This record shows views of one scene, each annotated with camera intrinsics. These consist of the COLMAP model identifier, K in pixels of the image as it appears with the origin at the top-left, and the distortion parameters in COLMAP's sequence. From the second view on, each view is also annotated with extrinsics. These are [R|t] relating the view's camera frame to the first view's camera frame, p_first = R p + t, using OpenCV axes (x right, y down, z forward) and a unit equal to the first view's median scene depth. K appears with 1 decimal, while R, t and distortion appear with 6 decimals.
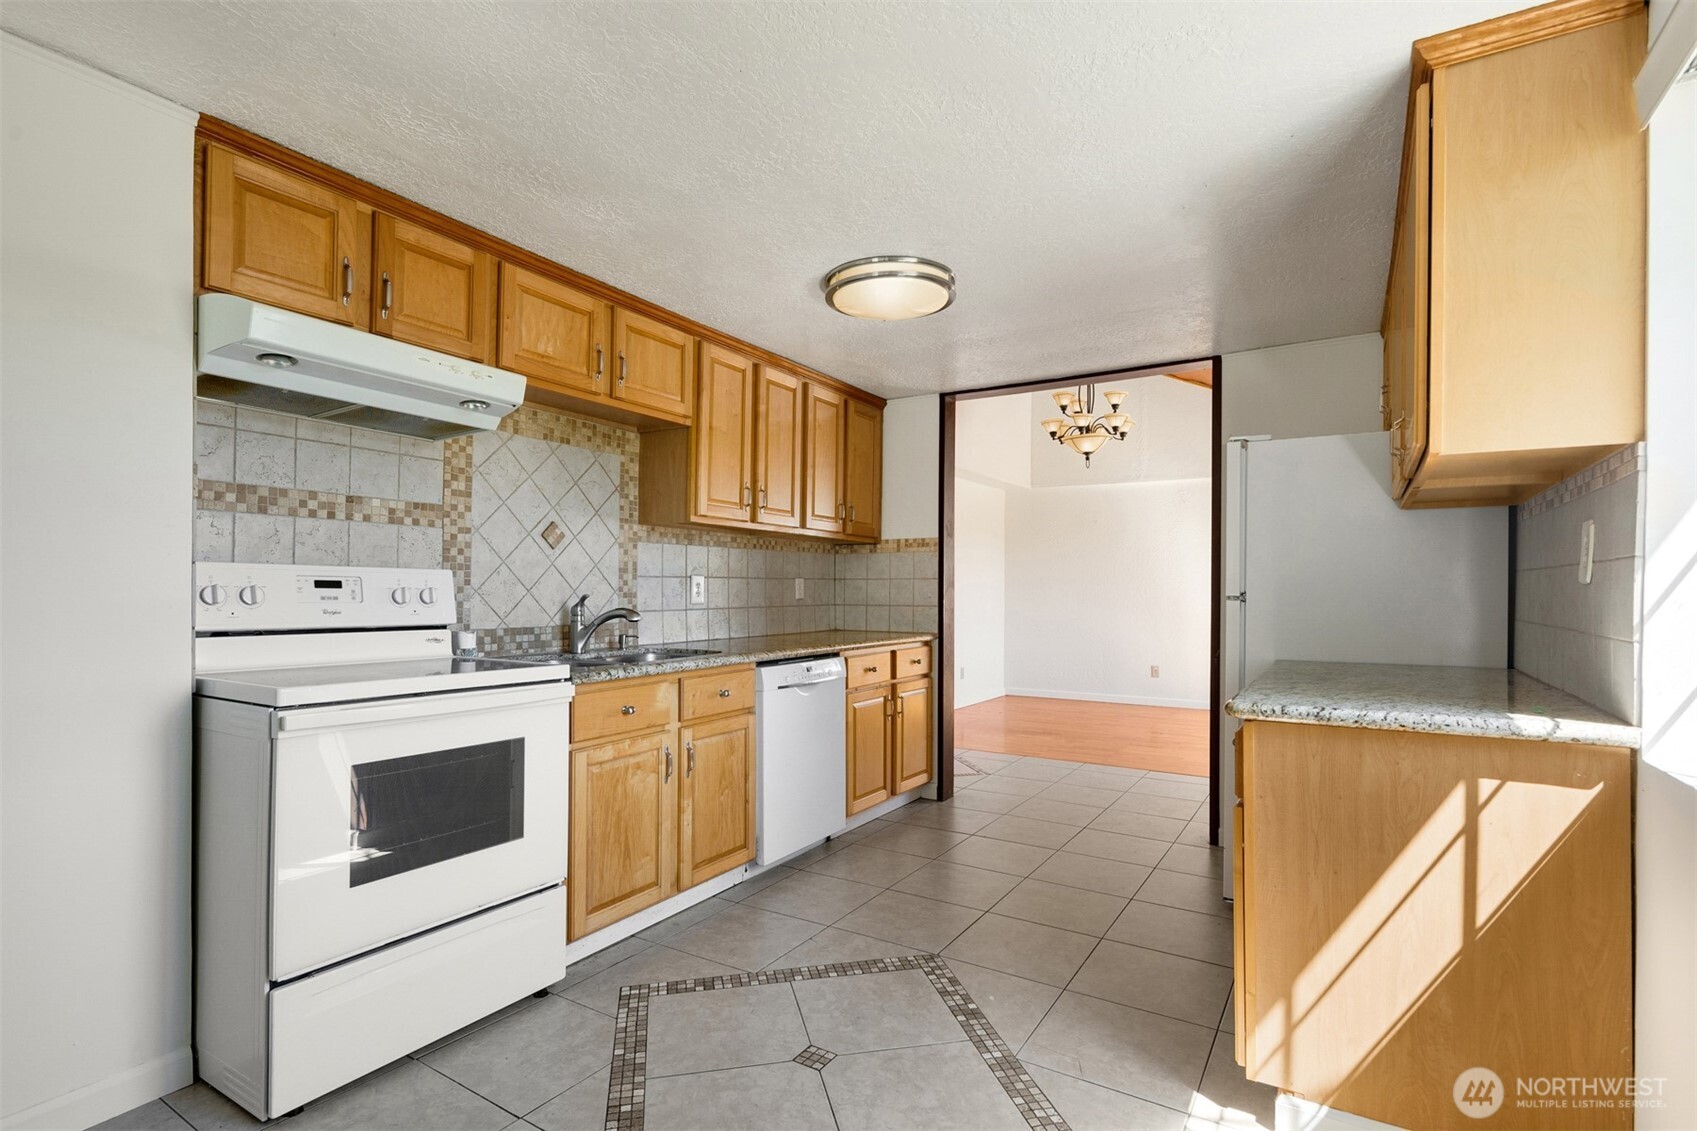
lens RADIAL K [[823.3, 0, 845.6], [0, 823.3, 595.4], [0, 0, 1]] dist [0.005478, -0.006896]
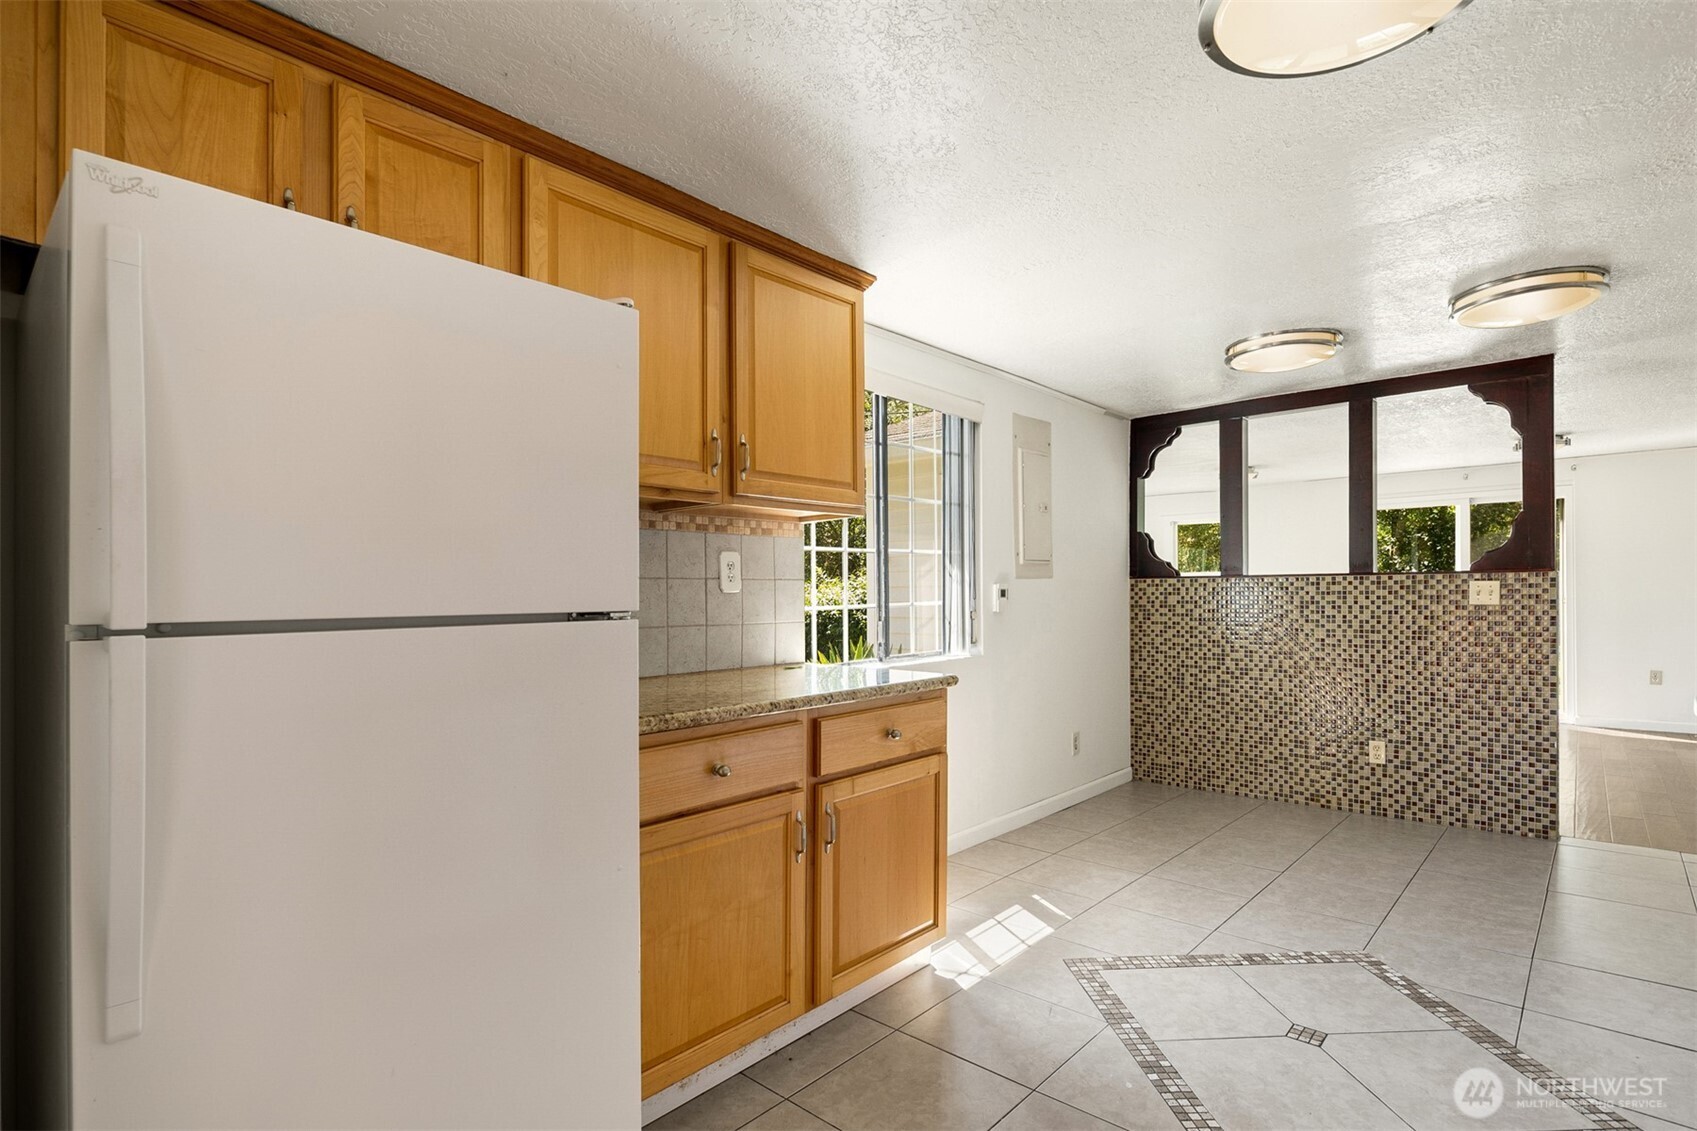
lens RADIAL K [[832.0, 0, 836.9], [0, 832.0, 587.7], [0, 0, 1]] dist [0.000345, -0.000967]
pose [[-0.983706, 0.001936, 0.179772, 0.262573], [0.002439, 0.999994, 0.002576, -0.011259], [-0.179766, 0.002973, -0.983705, 1.562663]]
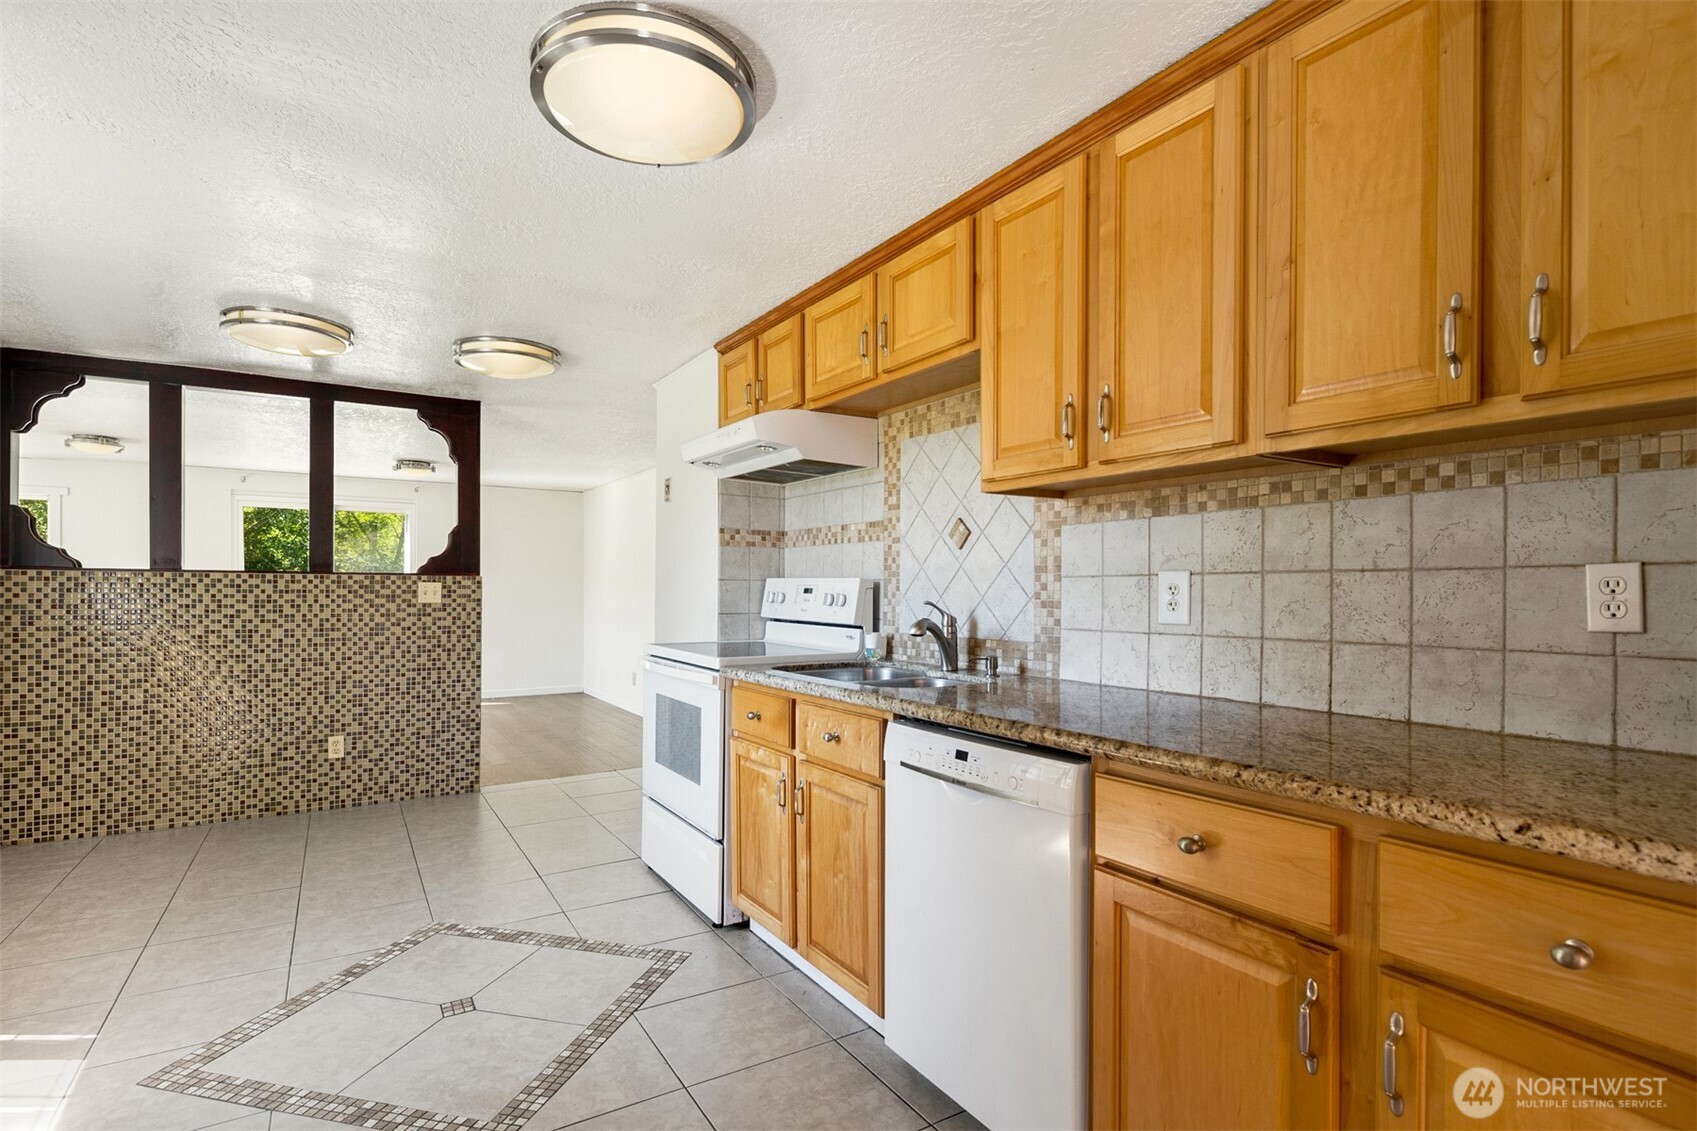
lens RADIAL K [[823.3, 0, 845.6], [0, 823.3, 595.4], [0, 0, 1]] dist [0.005478, -0.006896]
pose [[-0.439339, -0.005409, -0.898305, 0.538593], [-0.016723, 0.999858, 0.002158, -0.007996], [0.898166, 0.015970, -0.439367, 1.421640]]
